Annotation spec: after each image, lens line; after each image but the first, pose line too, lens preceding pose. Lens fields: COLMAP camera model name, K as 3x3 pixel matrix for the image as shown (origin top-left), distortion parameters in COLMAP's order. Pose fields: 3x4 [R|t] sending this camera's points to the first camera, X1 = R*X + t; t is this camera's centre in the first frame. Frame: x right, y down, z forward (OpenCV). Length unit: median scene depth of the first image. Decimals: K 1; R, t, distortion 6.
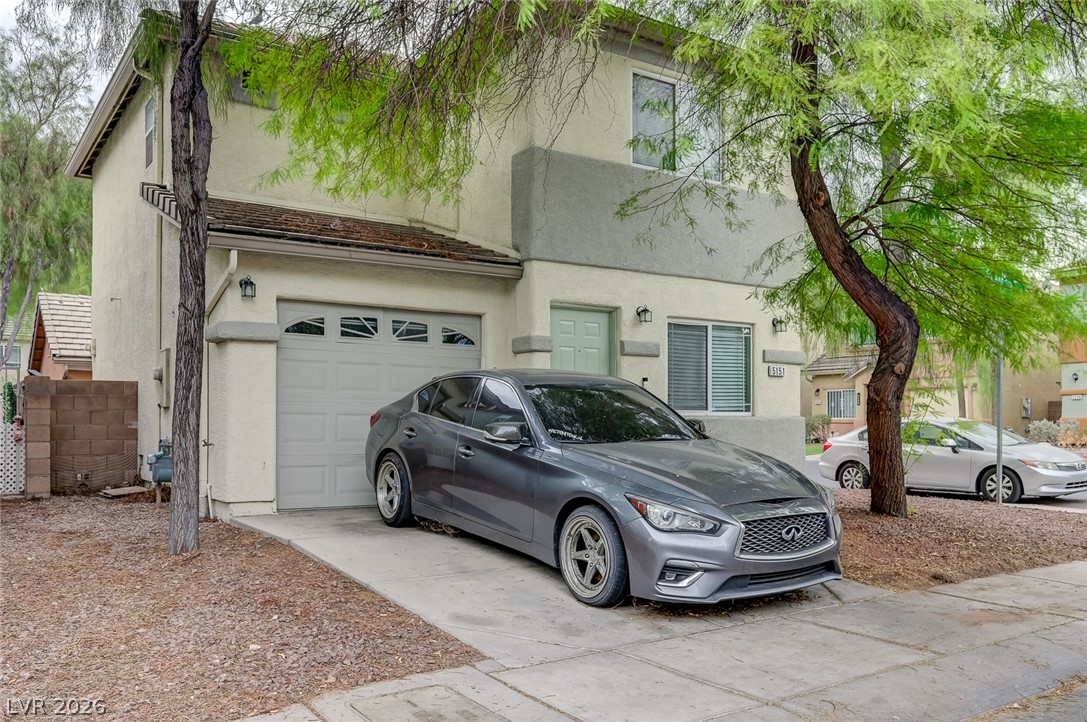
lens RADIAL K [[885.8, 0, 549.9], [0, 885.8, 363.0], [0, 0, 1]] dist [-0.003663, 0.006547]
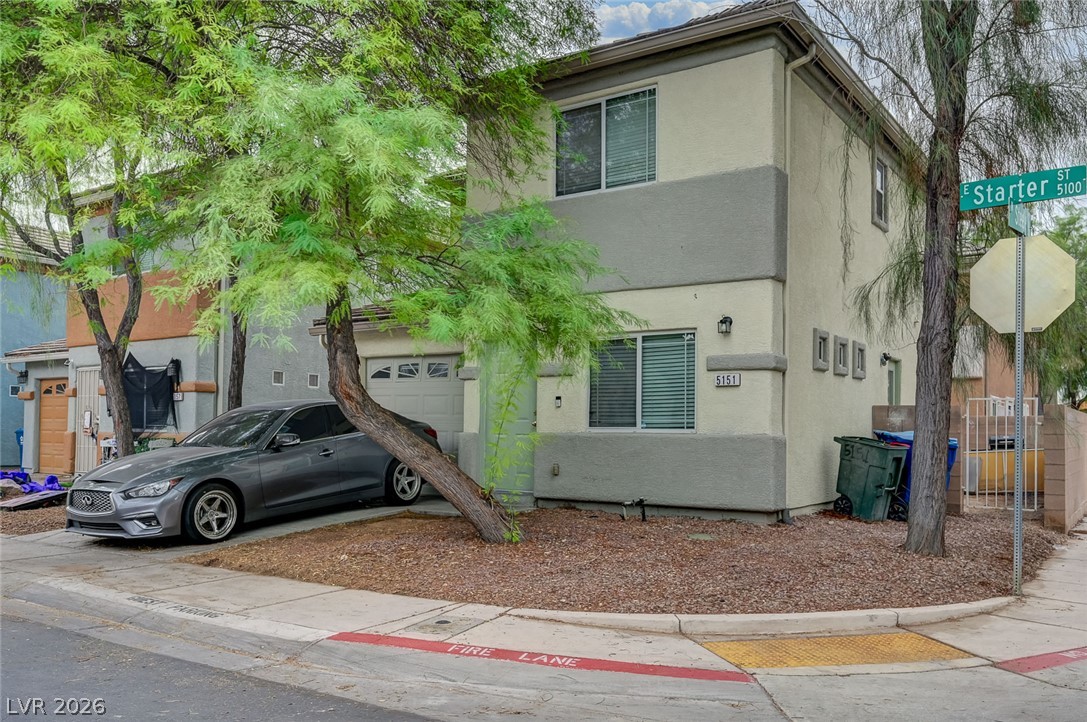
lens RADIAL K [[885.8, 0, 549.9], [0, 885.8, 363.0], [0, 0, 1]] dist [-0.003663, 0.006547]
pose [[0.363683, -0.067716, -0.929058, 1.218872], [0.050976, 0.997307, -0.052736, 0.035886], [0.930127, -0.028180, 0.366156, 0.673899]]
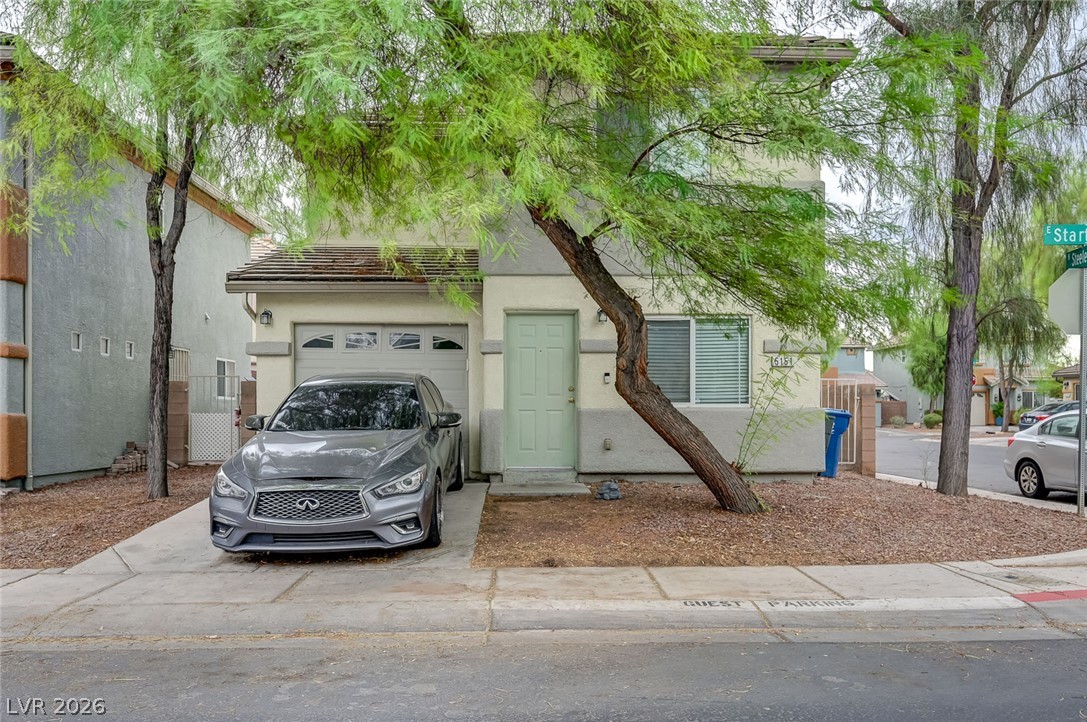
lens RADIAL K [[851.9, 0, 546.9], [0, 851.9, 364.7], [0, 0, 1]] dist [-0.001904, 0.000152]
pose [[0.841610, -0.028163, -0.539350, 0.678119], [0.035307, 0.999372, 0.002910, 0.001211], [0.538930, -0.021492, 0.842076, 0.093079]]
